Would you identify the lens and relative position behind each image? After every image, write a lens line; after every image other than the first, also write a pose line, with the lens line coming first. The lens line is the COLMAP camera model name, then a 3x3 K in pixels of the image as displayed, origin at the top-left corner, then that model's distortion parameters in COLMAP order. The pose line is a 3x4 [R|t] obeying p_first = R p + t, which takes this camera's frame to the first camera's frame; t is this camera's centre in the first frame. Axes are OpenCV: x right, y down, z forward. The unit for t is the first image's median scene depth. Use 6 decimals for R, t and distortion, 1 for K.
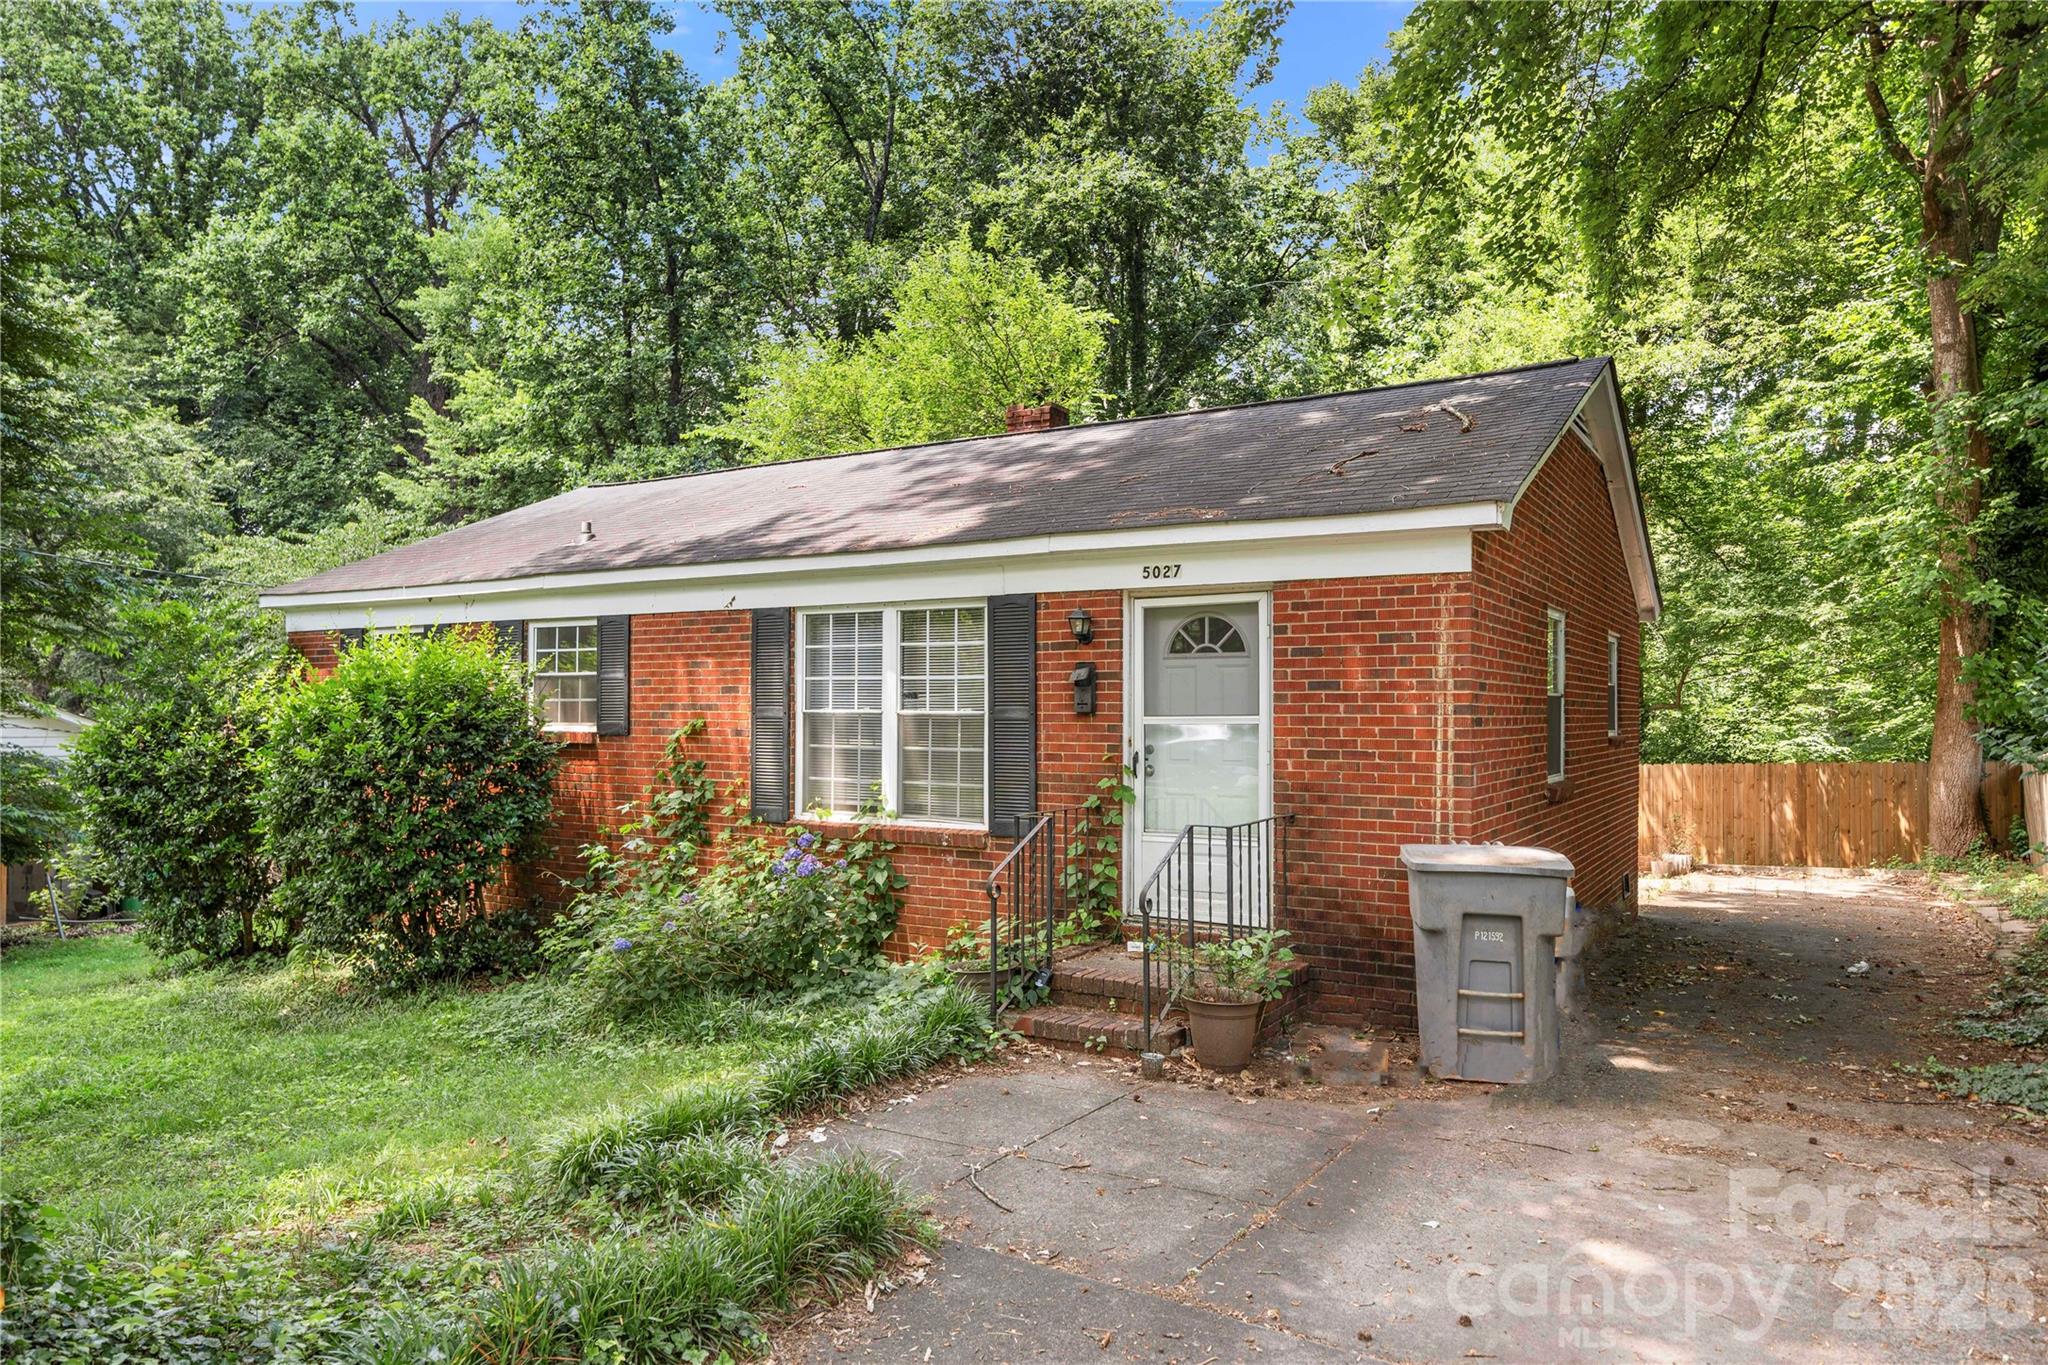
lens RADIAL K [[1332.1, 0, 1024.0], [0, 1332.1, 682.5], [0, 0, 1]] dist [0.000247, -0.000052]
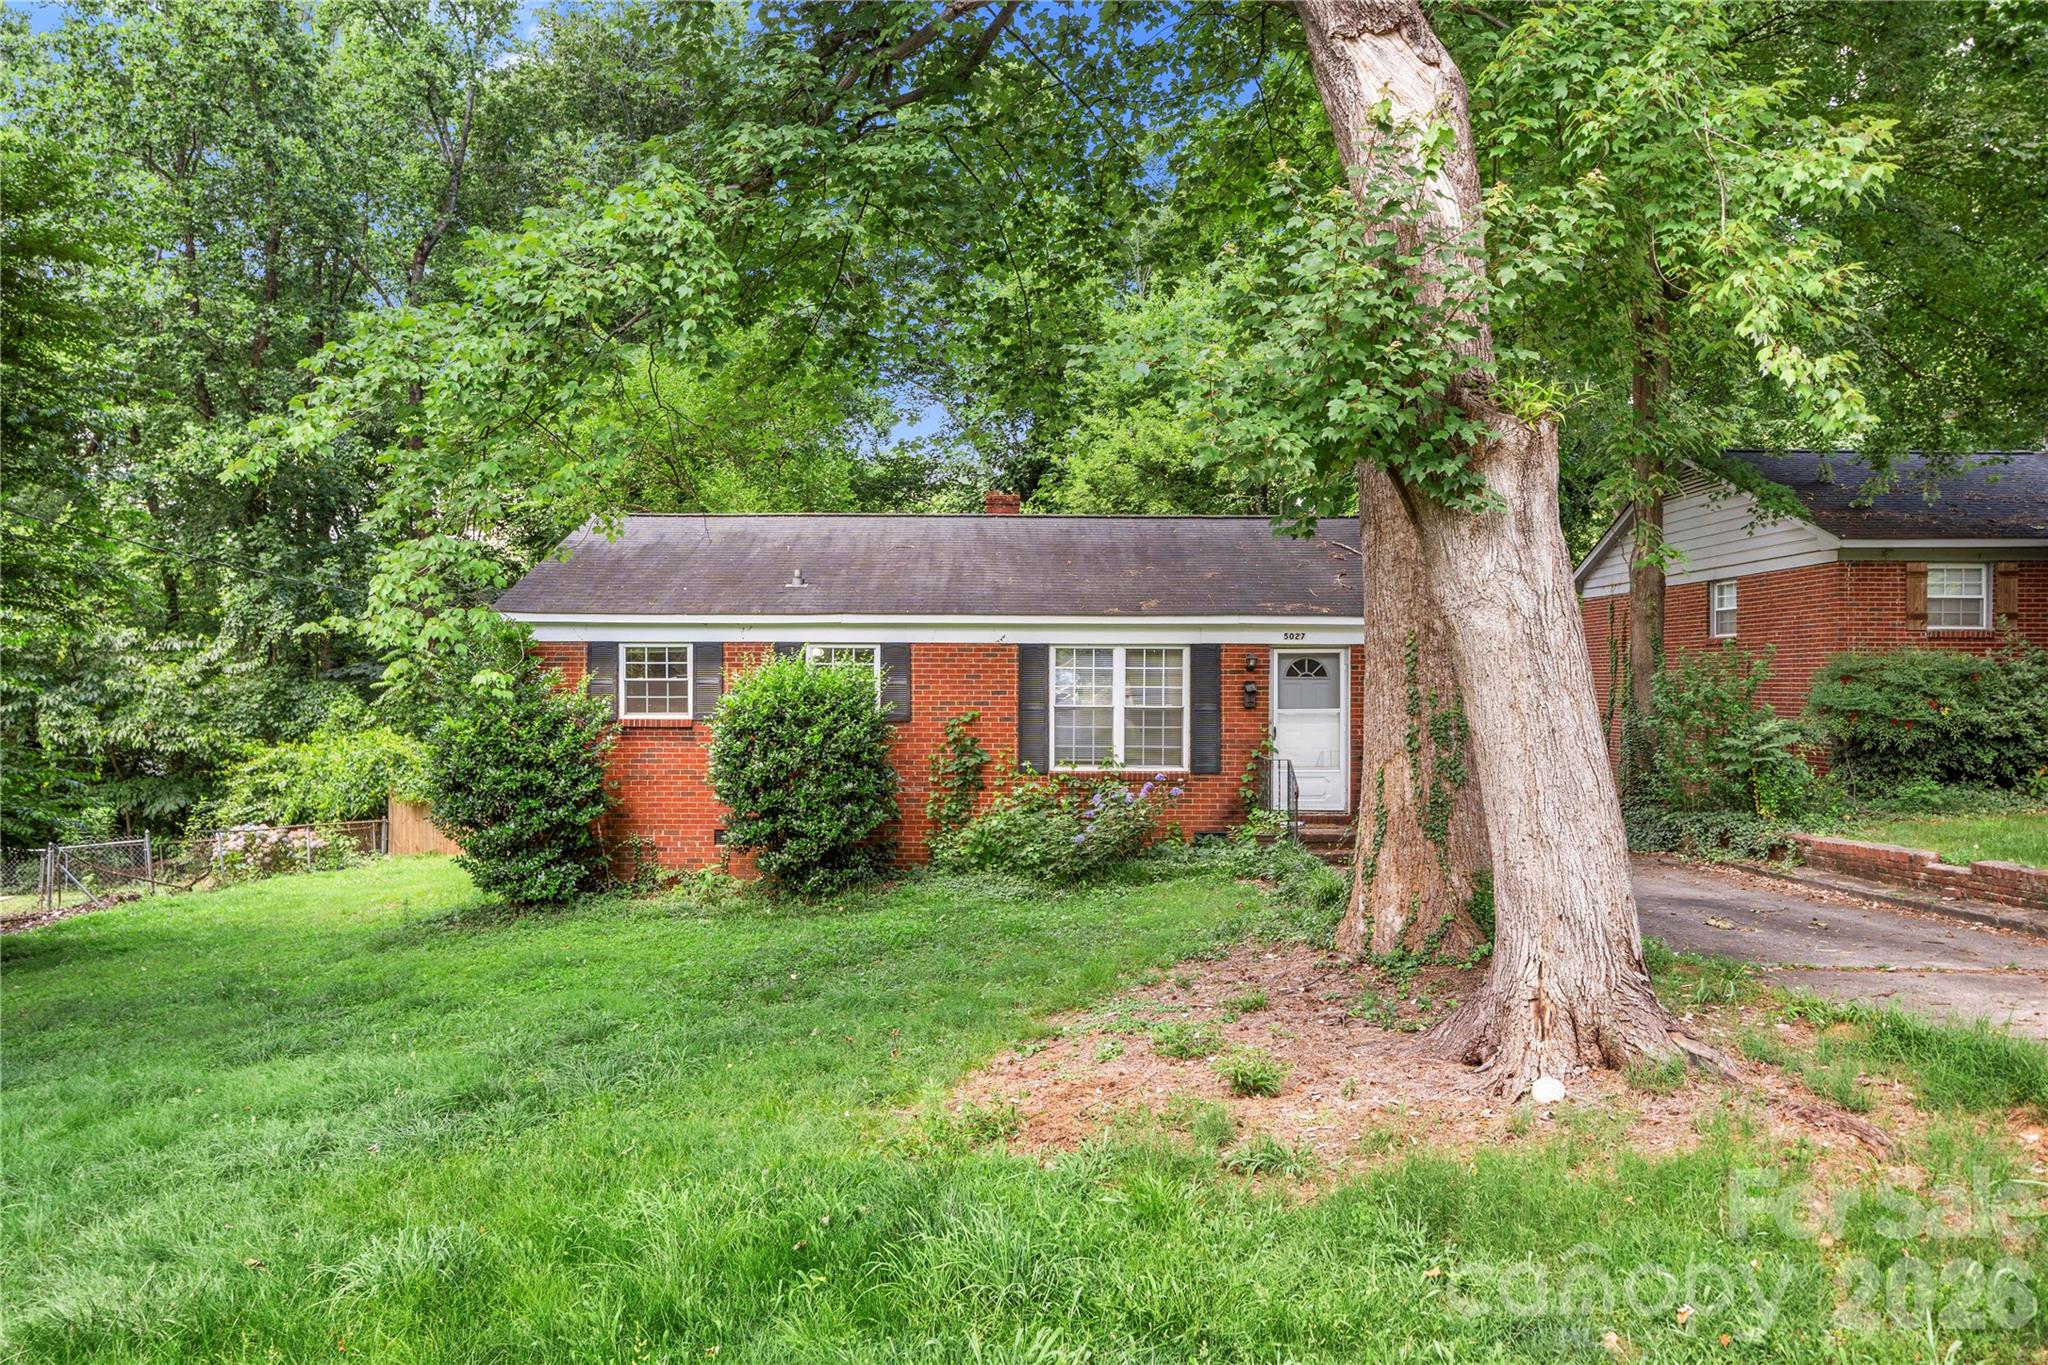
lens RADIAL K [[1371.3, 0, 1024.0], [0, 1371.3, 682.5], [0, 0, 1]] dist [0.000184, -0.000671]
pose [[0.837833, -0.002381, 0.545921, -1.193983], [-0.013325, 0.999603, 0.024810, -0.052331], [-0.545764, -0.028061, 0.837469, -0.441290]]
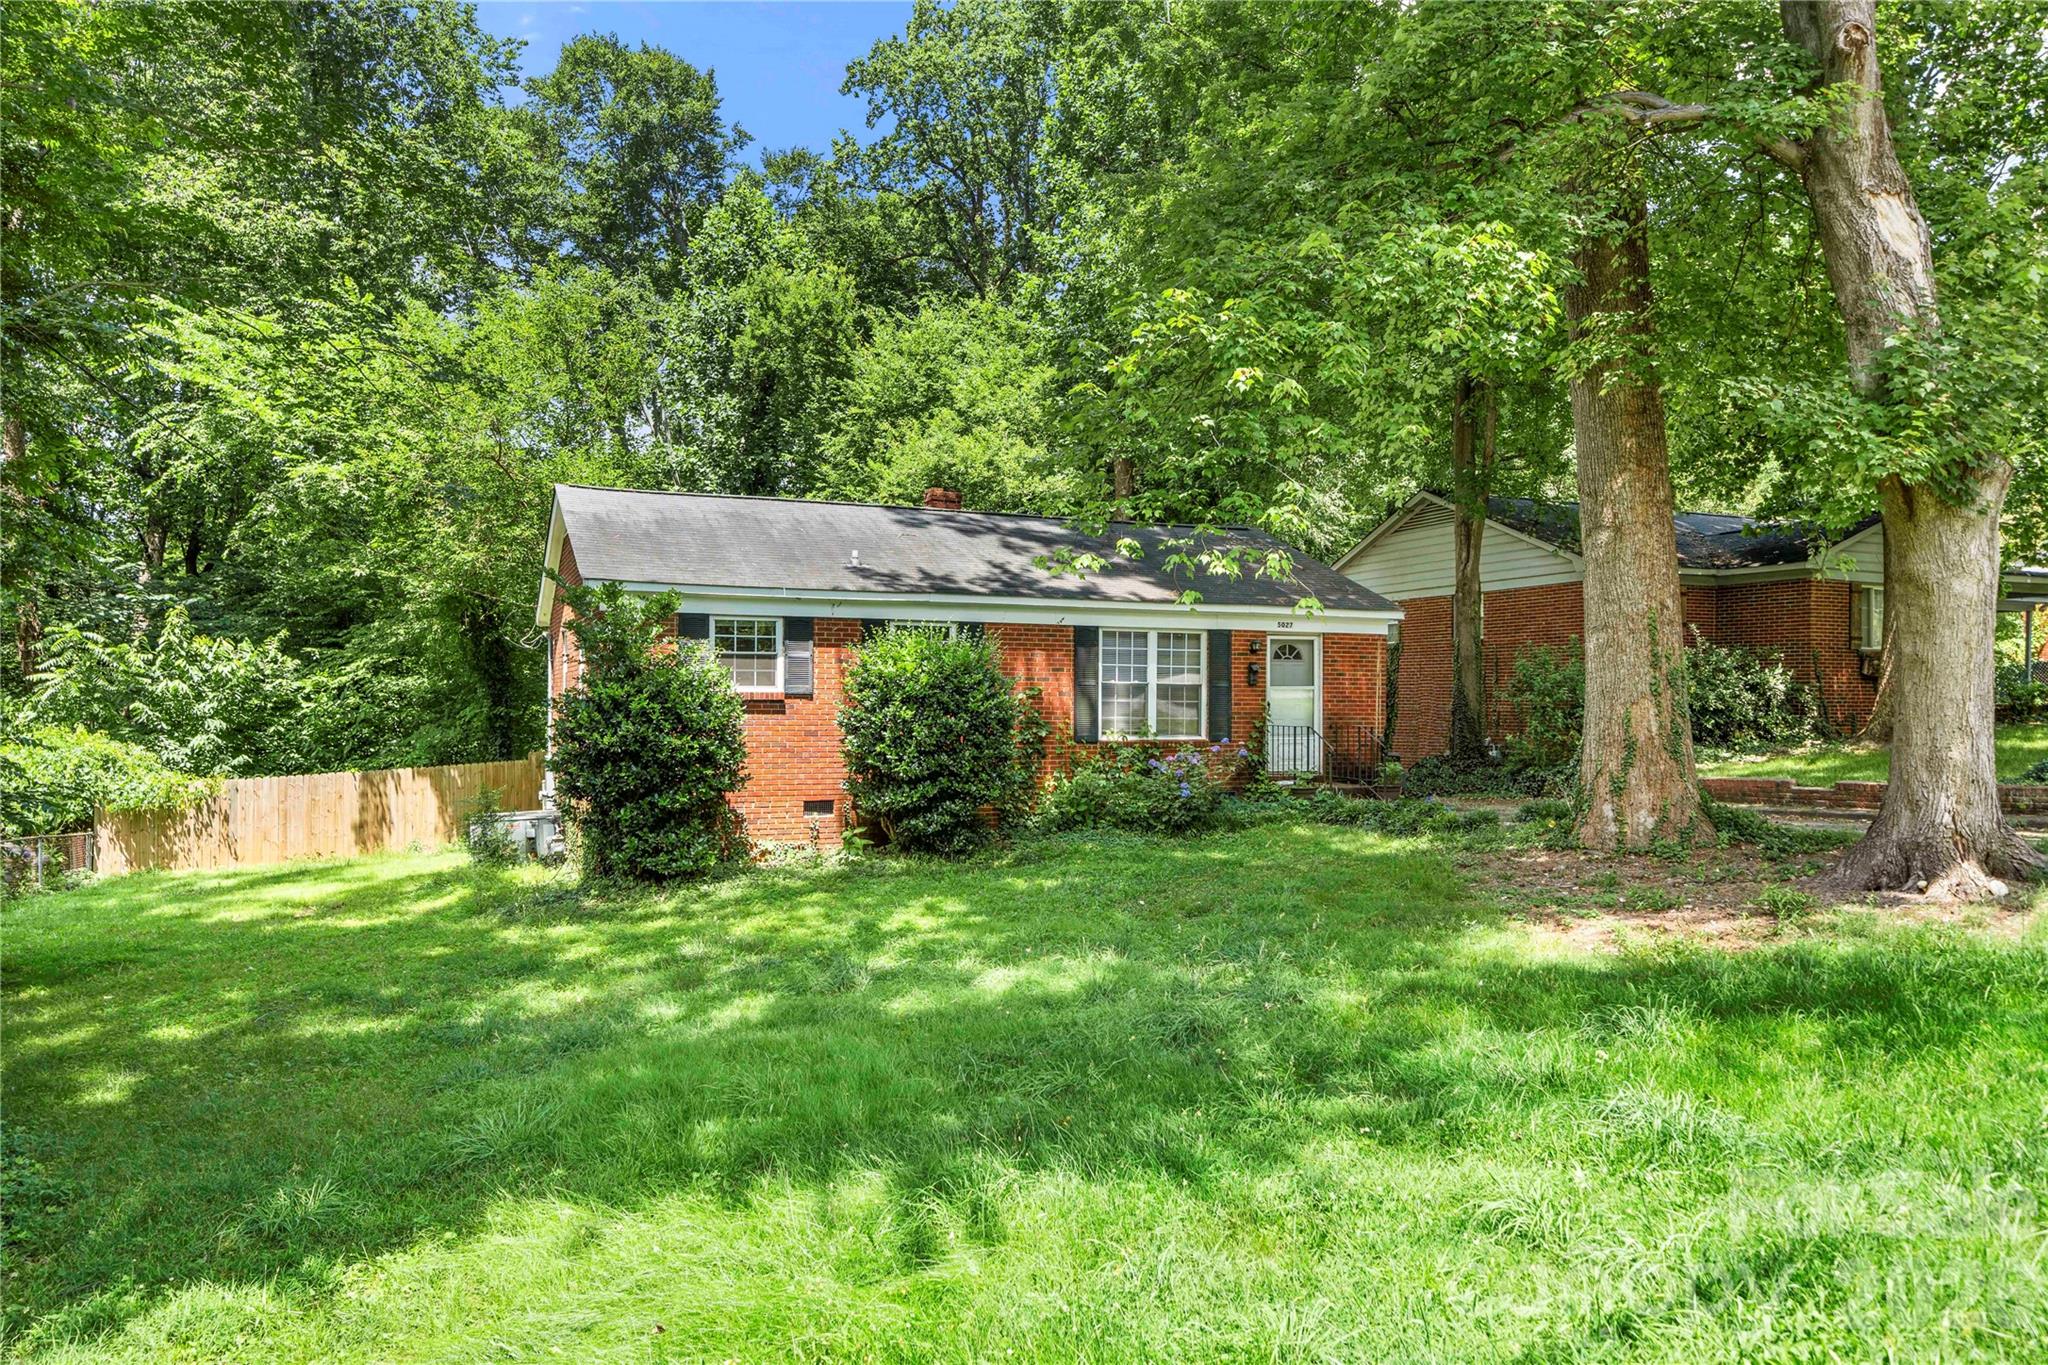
lens RADIAL K [[1371.3, 0, 1024.0], [0, 1371.3, 682.5], [0, 0, 1]] dist [0.000184, -0.000671]
pose [[0.563550, 0.010623, 0.826013, -1.905259], [-0.024145, 0.999702, 0.003616, 0.018857], [-0.825729, -0.021982, 0.563639, 0.007145]]
